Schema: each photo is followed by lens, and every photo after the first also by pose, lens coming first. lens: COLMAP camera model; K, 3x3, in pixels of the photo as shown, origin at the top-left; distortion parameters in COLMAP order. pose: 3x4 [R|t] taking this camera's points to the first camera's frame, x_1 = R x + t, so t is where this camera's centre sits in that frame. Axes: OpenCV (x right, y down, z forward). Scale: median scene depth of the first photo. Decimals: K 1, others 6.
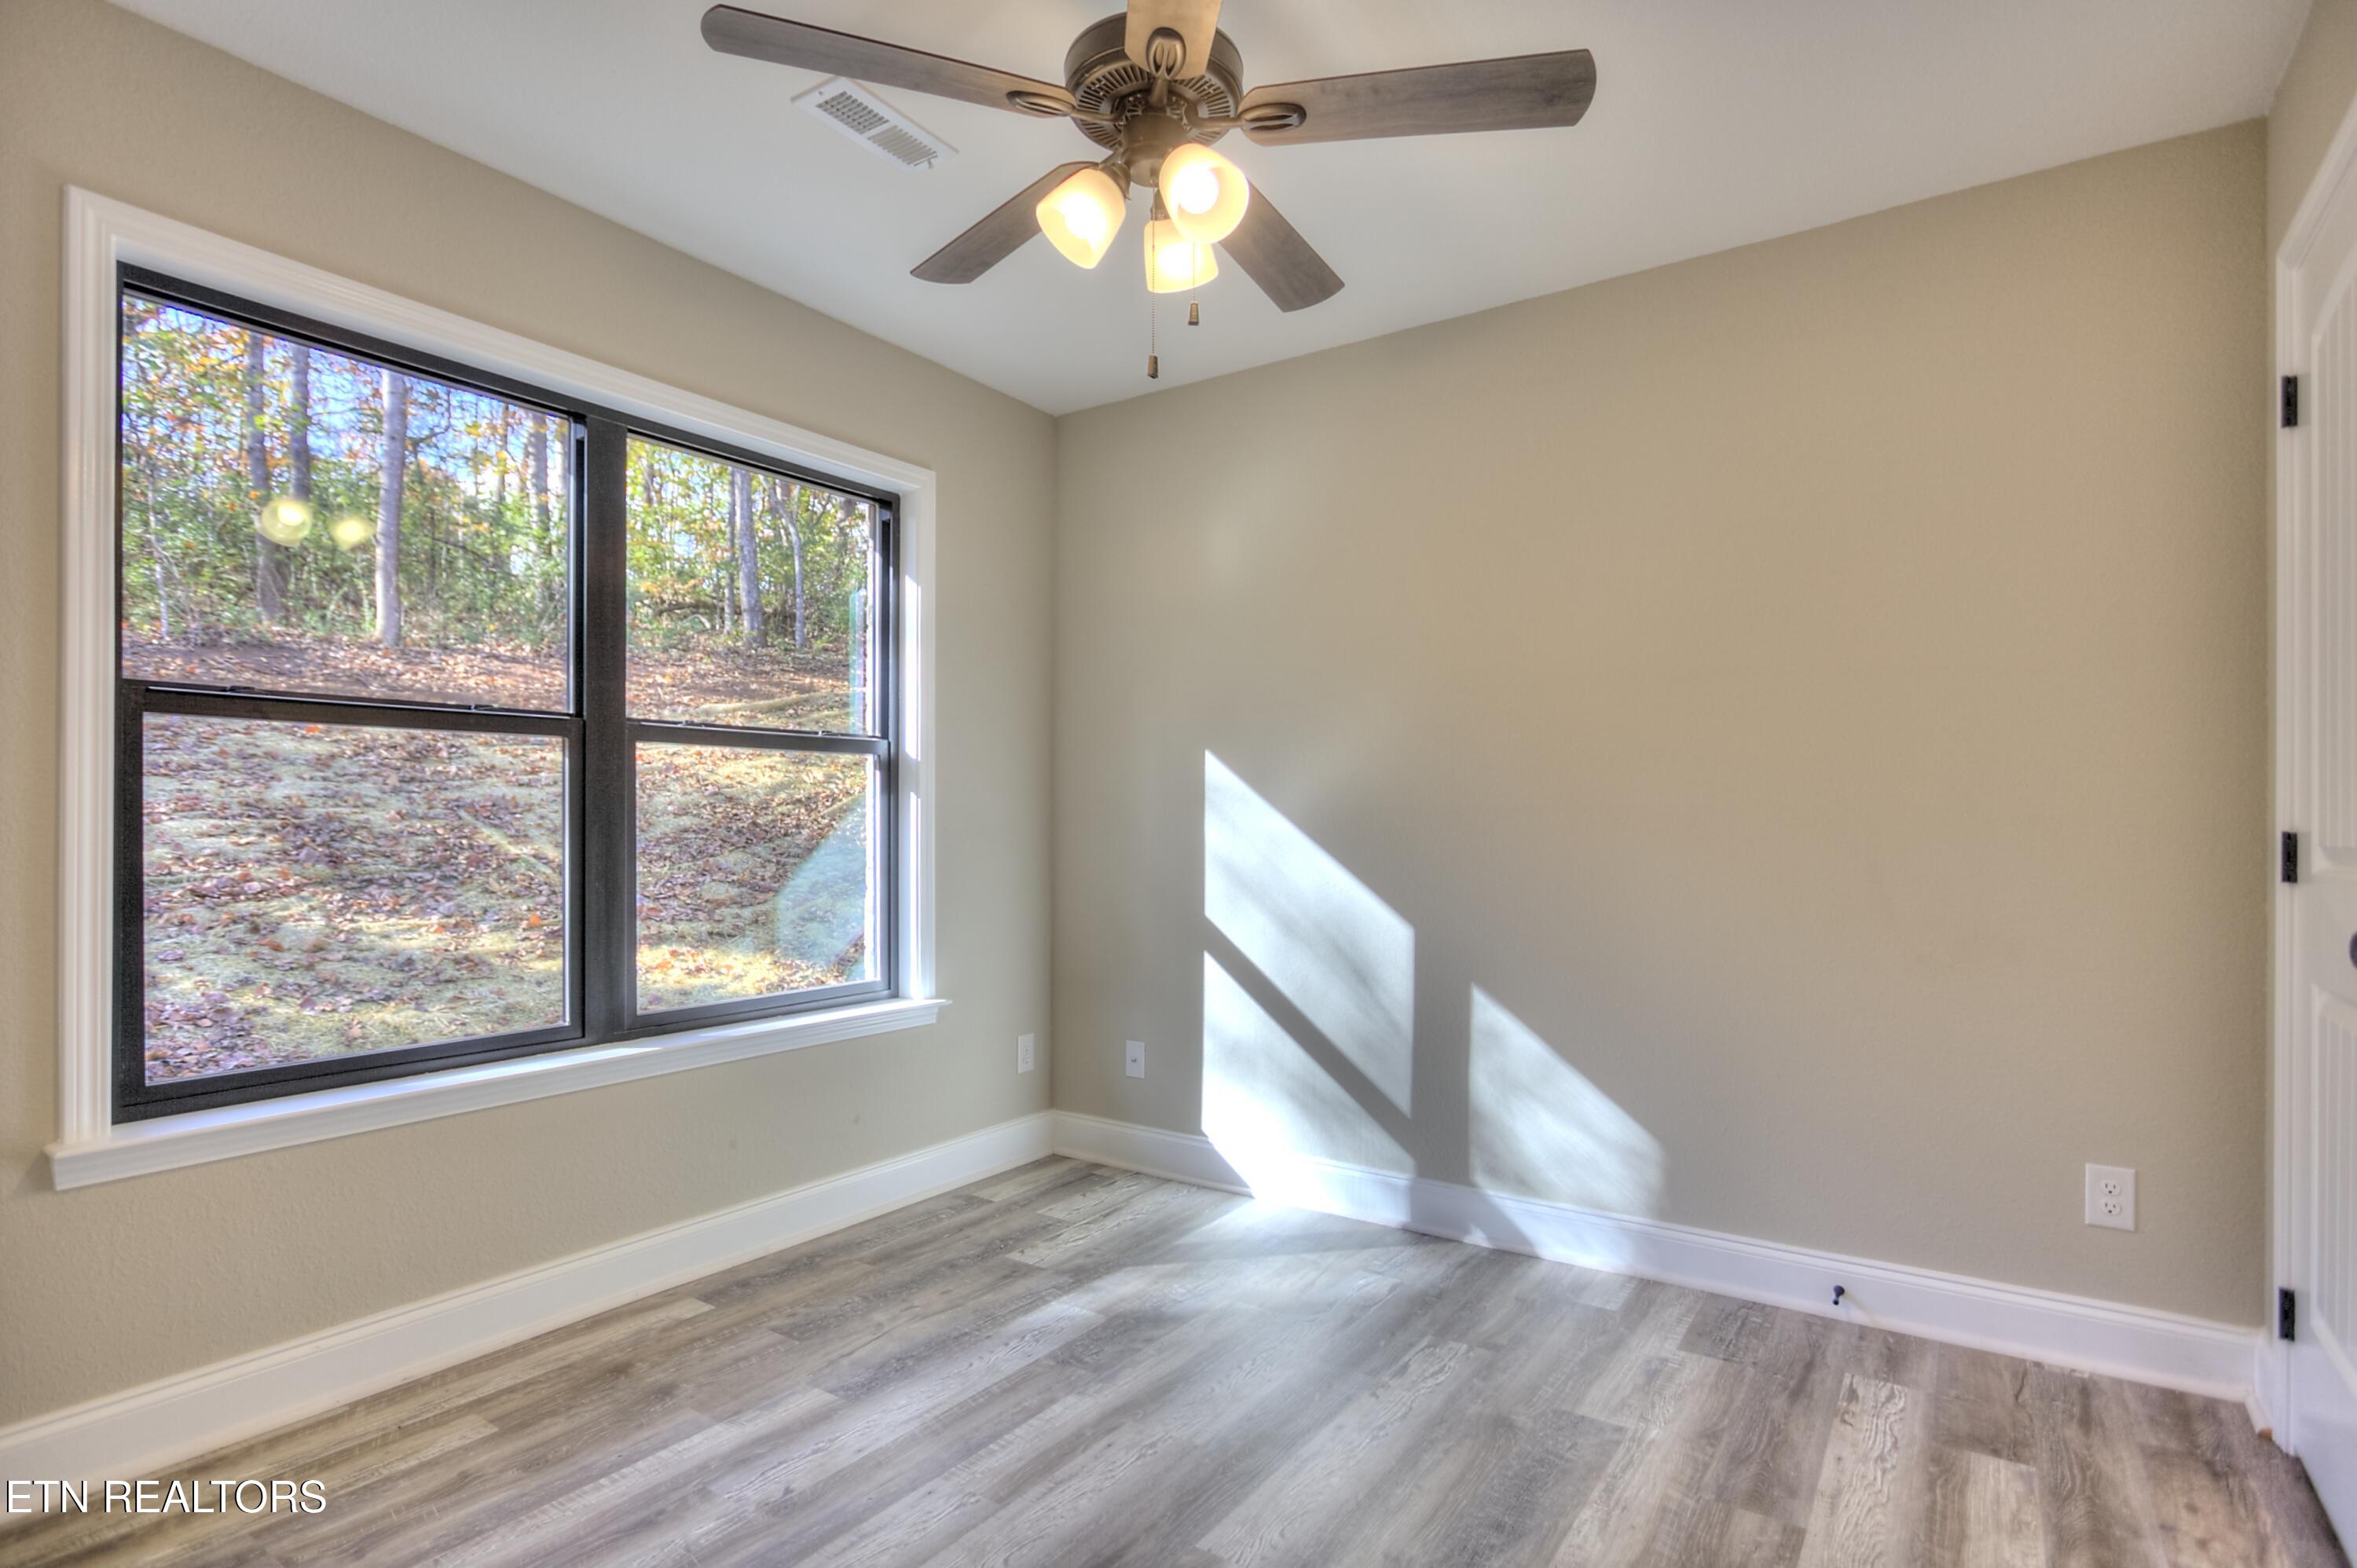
lens RADIAL K [[1135.5, 0, 1181.8], [0, 1135.5, 823.0], [0, 0, 1]] dist [-0.030594, -0.000501]
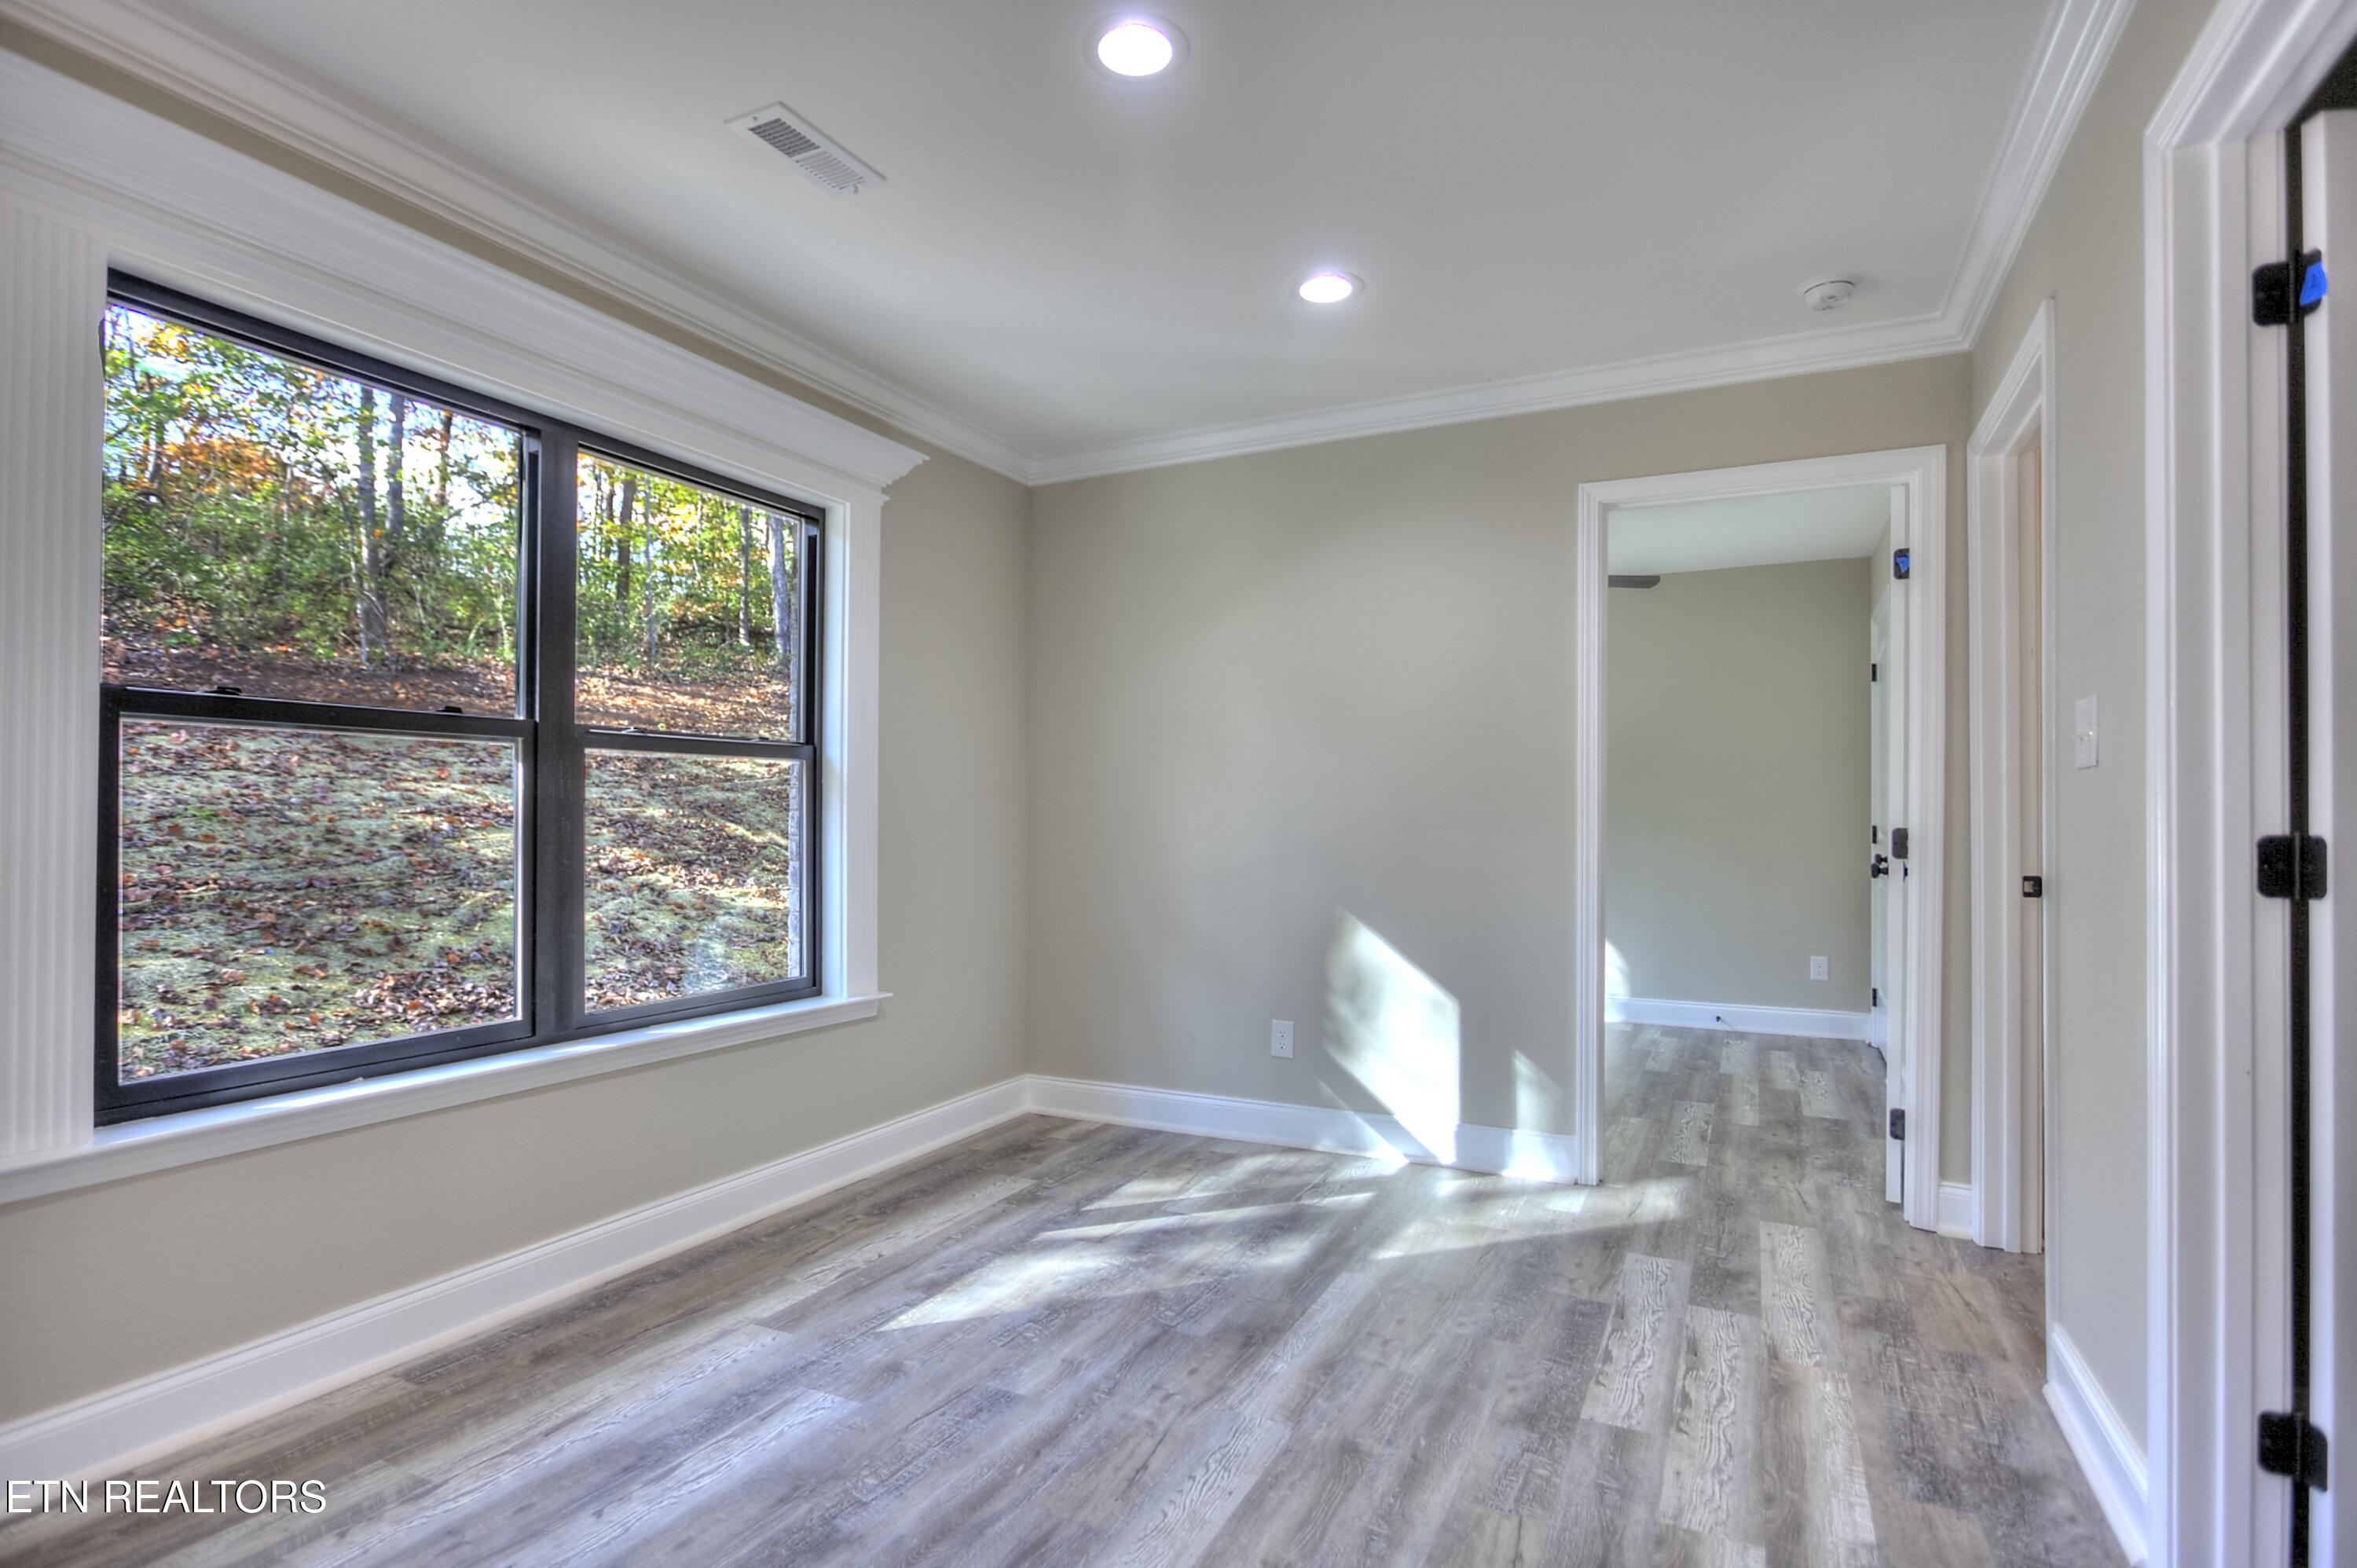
lens RADIAL K [[1177.2, 0, 1179.0], [0, 1177.2, 827.7], [0, 0, 1]] dist [-0.002047, 0.000128]
pose [[0.990938, -0.002387, 0.134299, -0.100490], [0.002437, 0.999997, -0.000207, 0.003417], [-0.134298, 0.000532, 0.990941, -0.153557]]
